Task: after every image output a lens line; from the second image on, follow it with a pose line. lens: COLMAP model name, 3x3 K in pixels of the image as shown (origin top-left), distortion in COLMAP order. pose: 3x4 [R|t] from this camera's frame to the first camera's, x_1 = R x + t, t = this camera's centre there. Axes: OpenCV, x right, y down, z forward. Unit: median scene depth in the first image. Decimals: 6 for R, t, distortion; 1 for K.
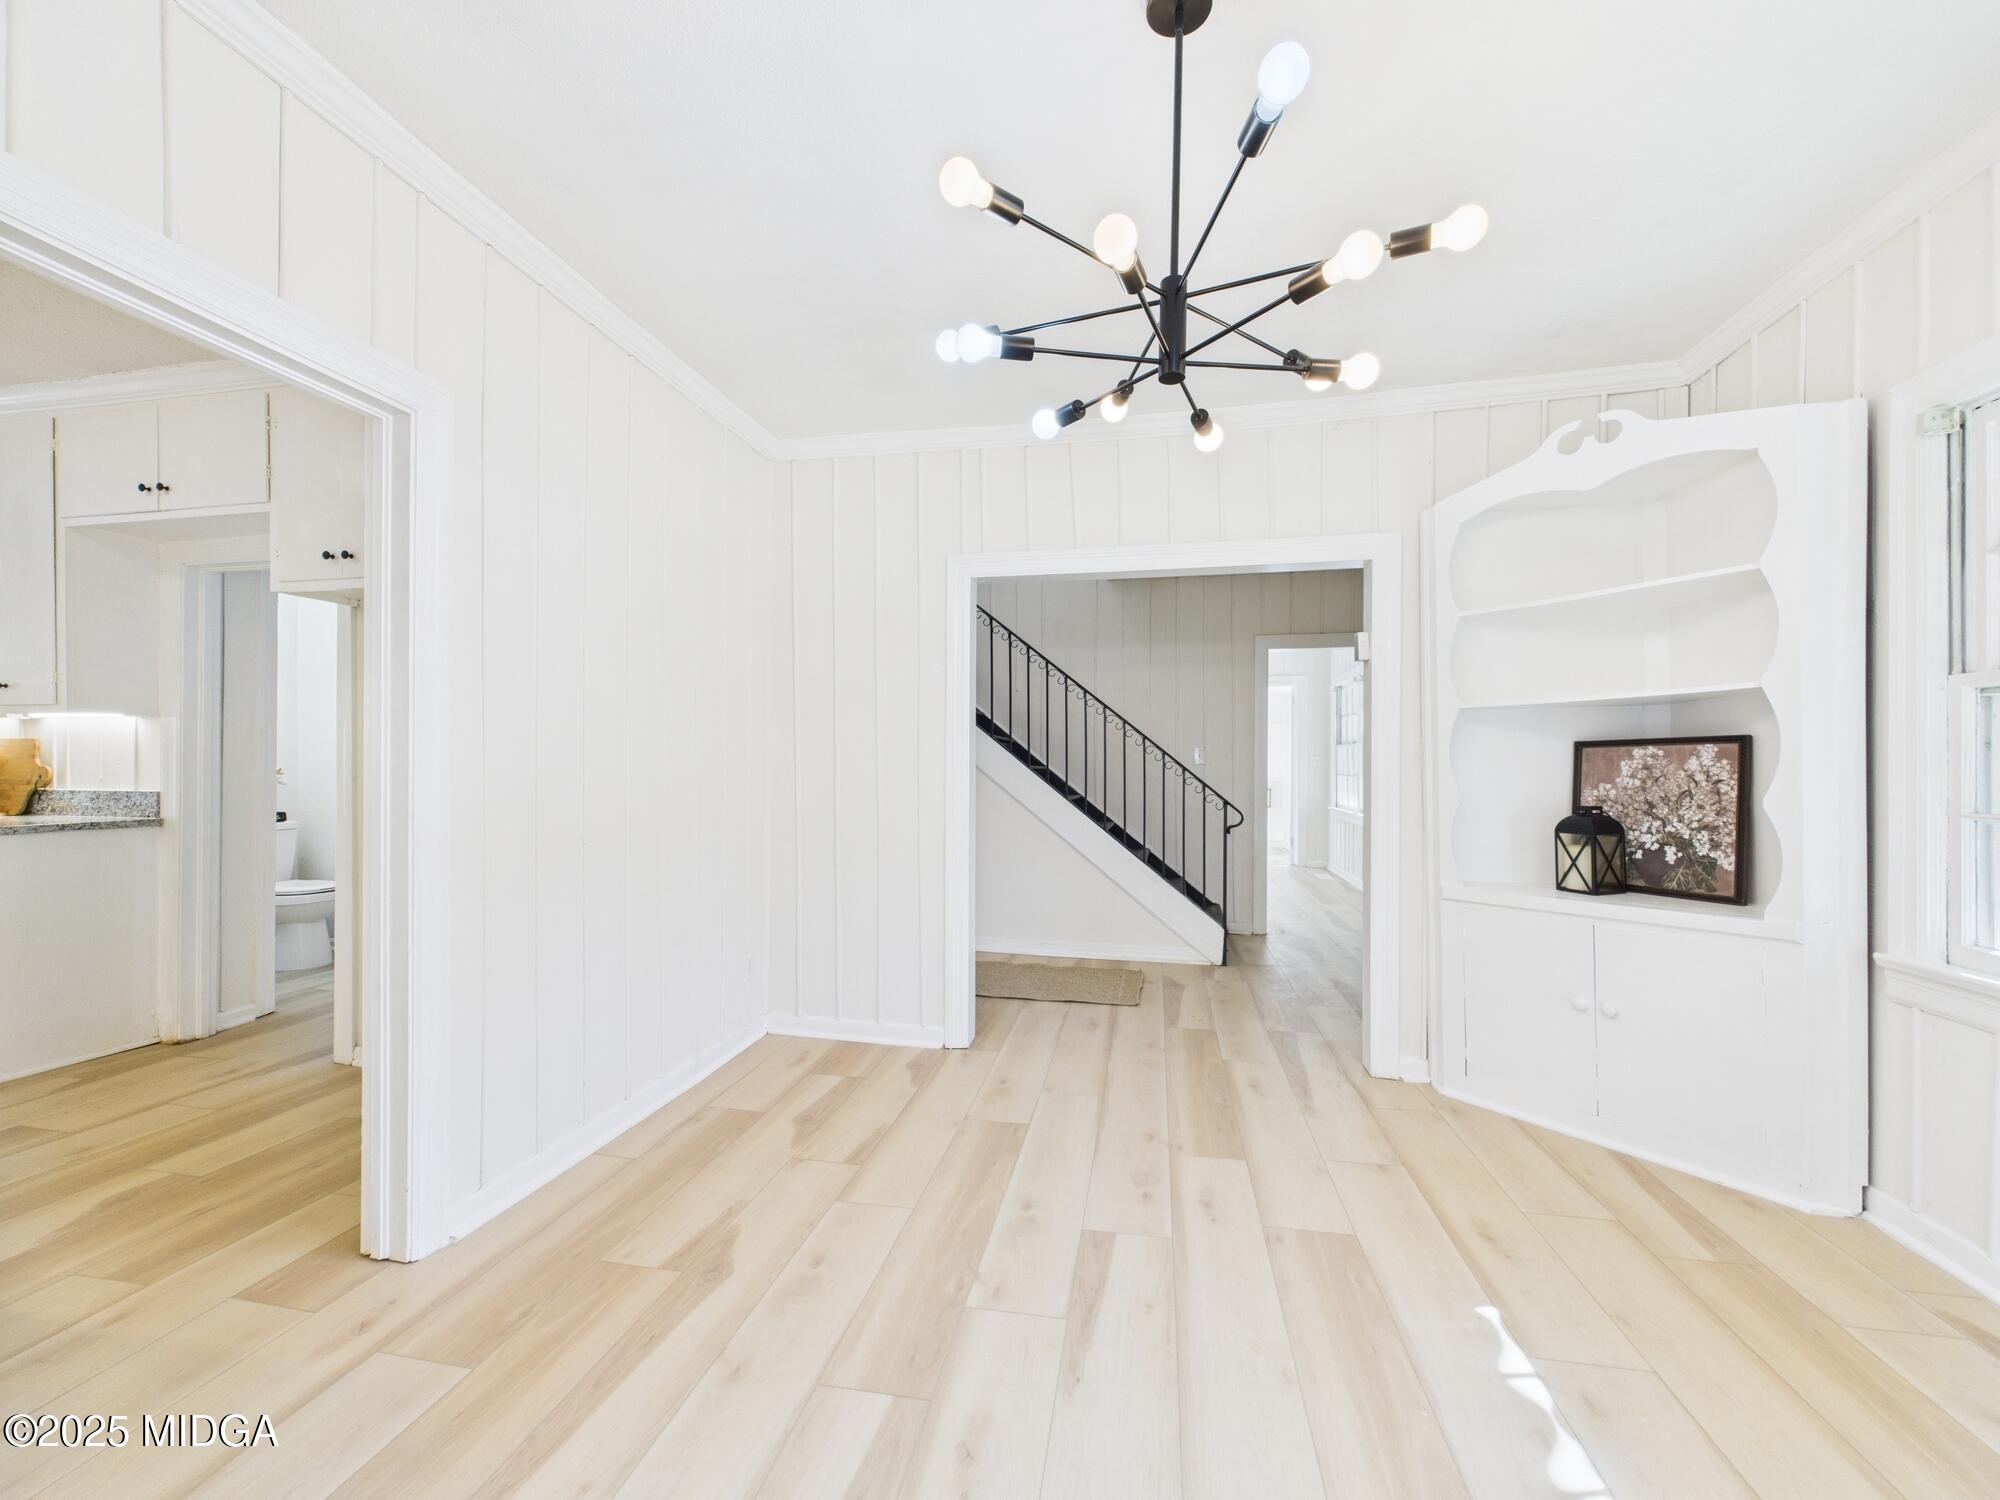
lens RADIAL K [[789.3, 0, 1005.8], [0, 789.3, 759.4], [0, 0, 1]] dist [-0.000380, 0.000333]
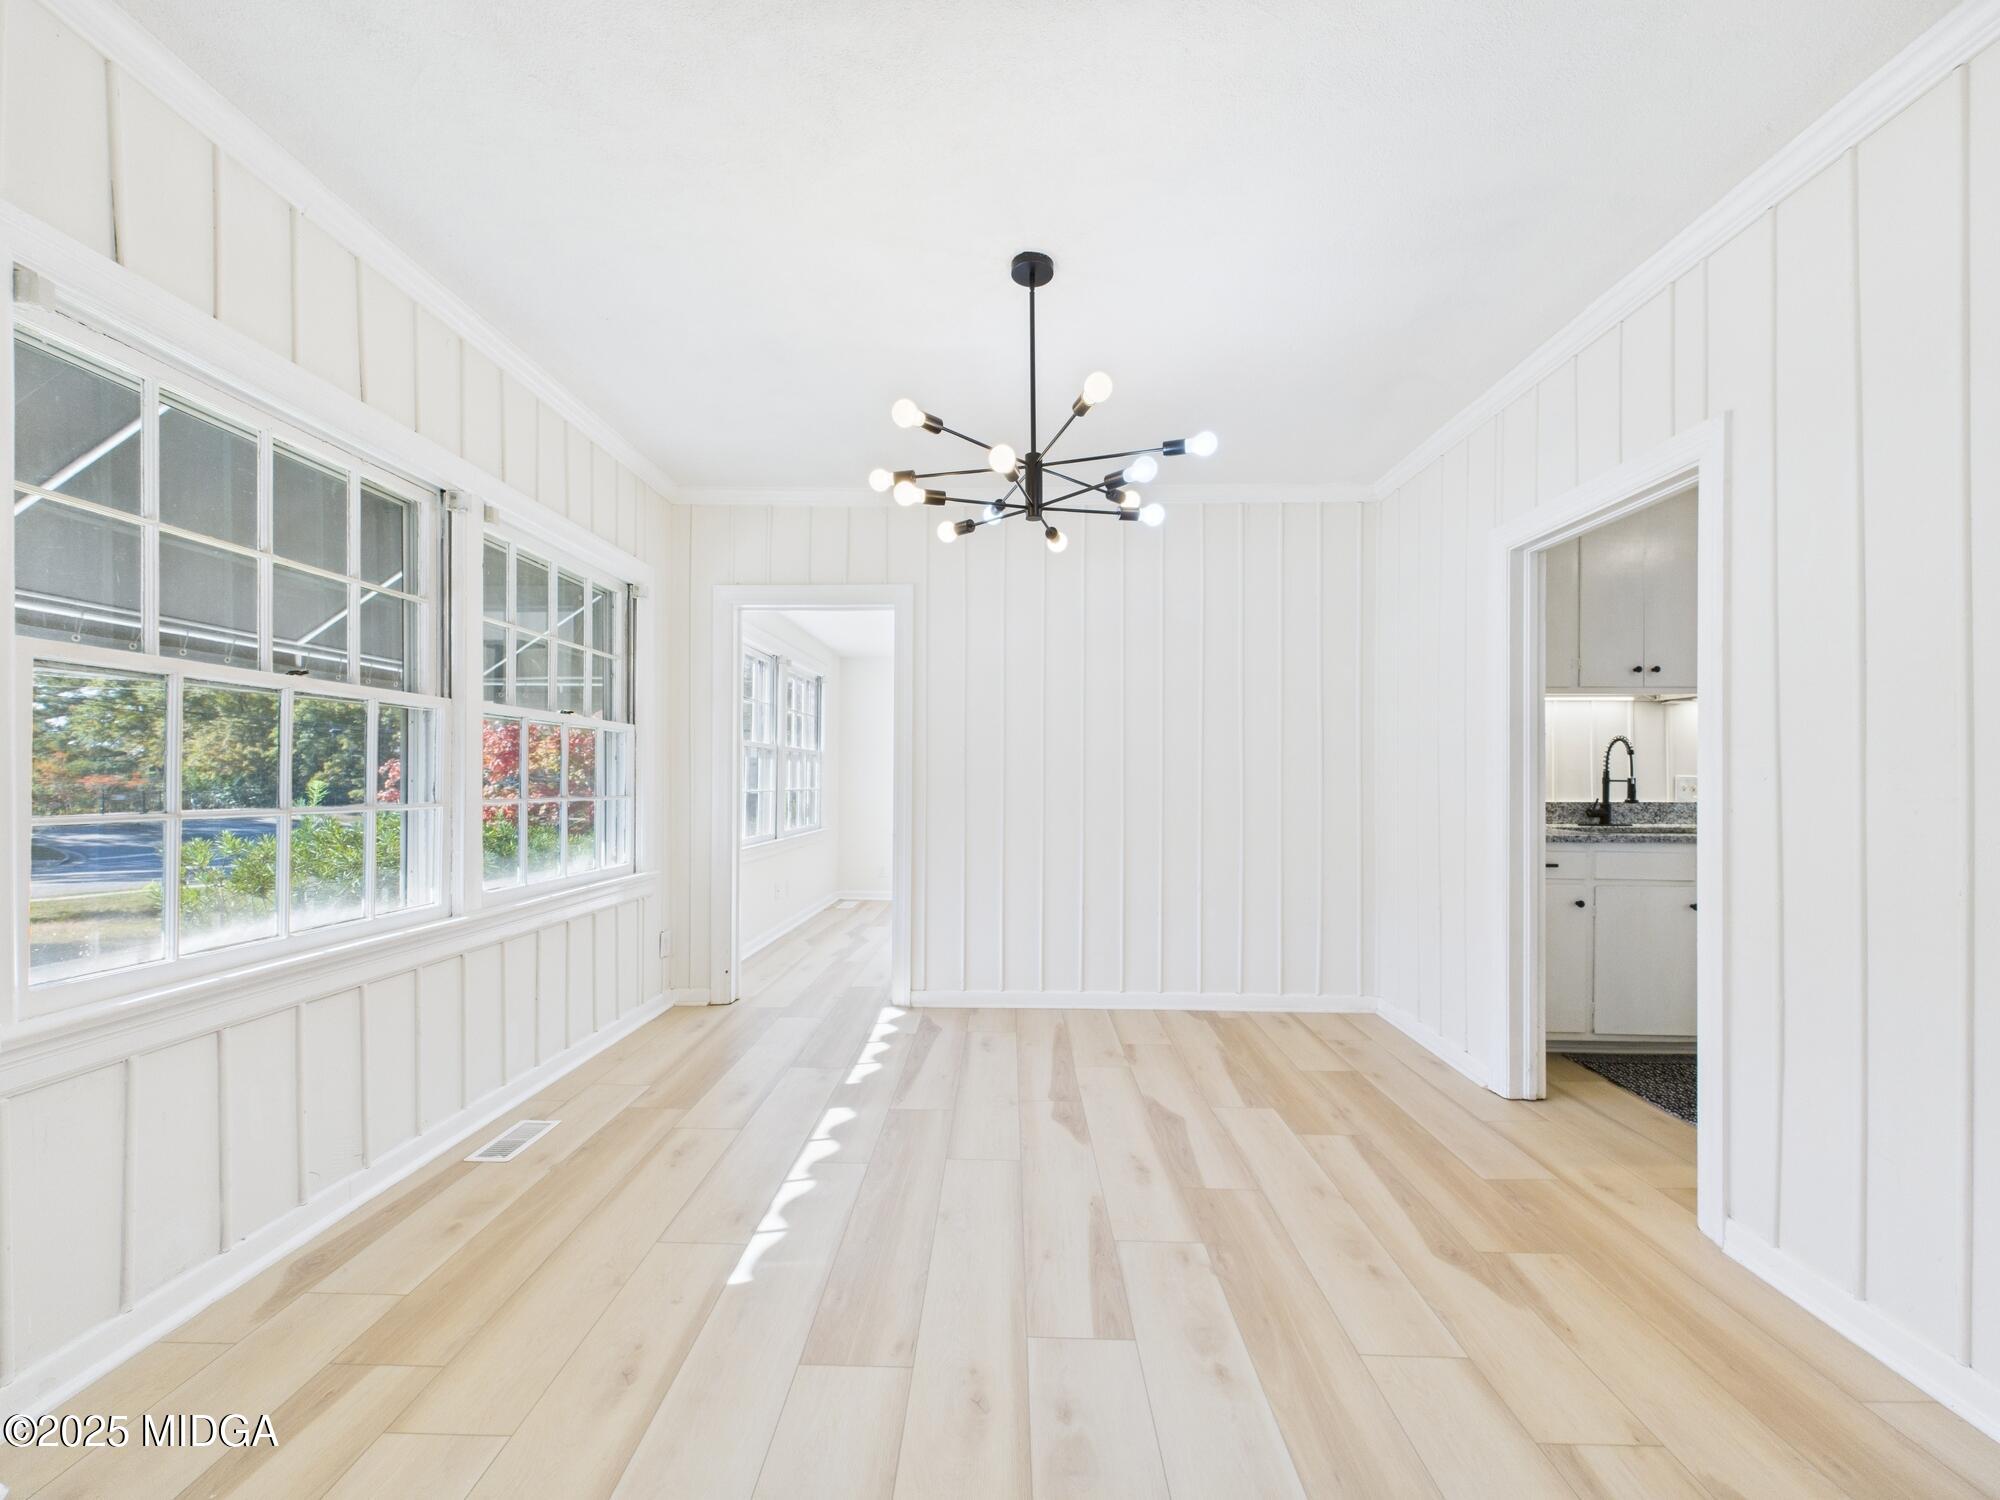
lens RADIAL K [[805.3, 0, 995.2], [0, 805.3, 783.5], [0, 0, 1]] dist [-0.000523, -0.000017]
pose [[-0.985442, -0.009741, -0.169735, 0.293124], [-0.009933, 0.999951, 0.000283, 0.016601], [0.169724, 0.001965, -0.985490, 1.360049]]
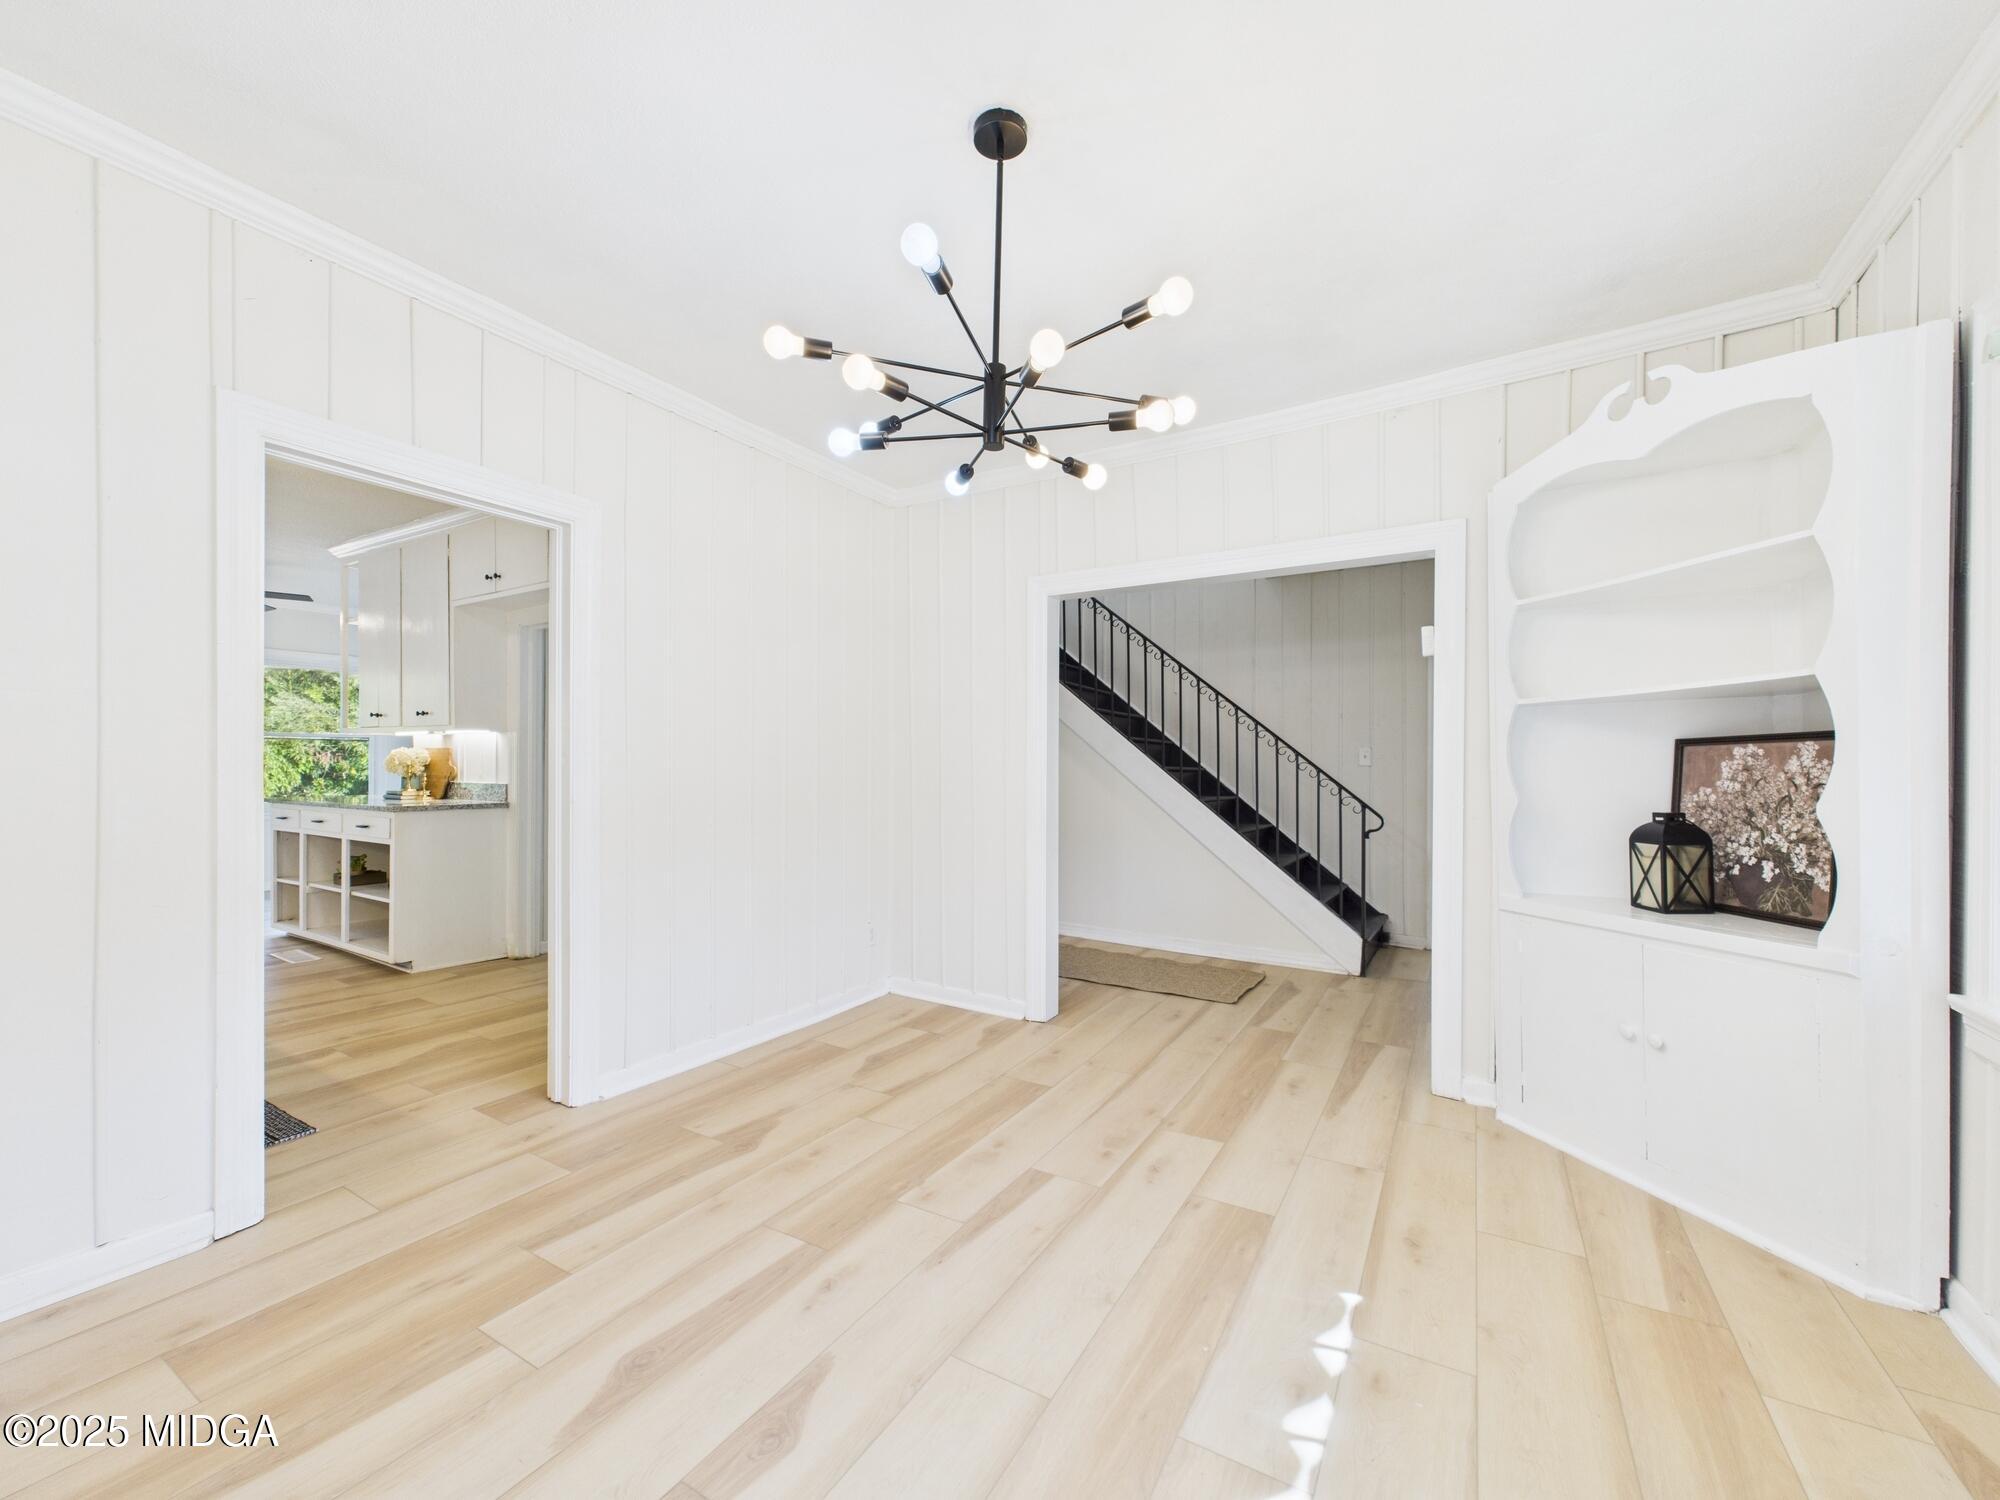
lens RADIAL K [[789.1, 0, 1010.7], [0, 789.1, 760.9], [0, 0, 1]] dist [0.000380, -0.000063]
pose [[0.944111, -0.001486, -0.329623, 0.342026], [0.001315, 0.999999, -0.000742, 0.001198], [0.329624, 0.000267, 0.944112, -0.074277]]
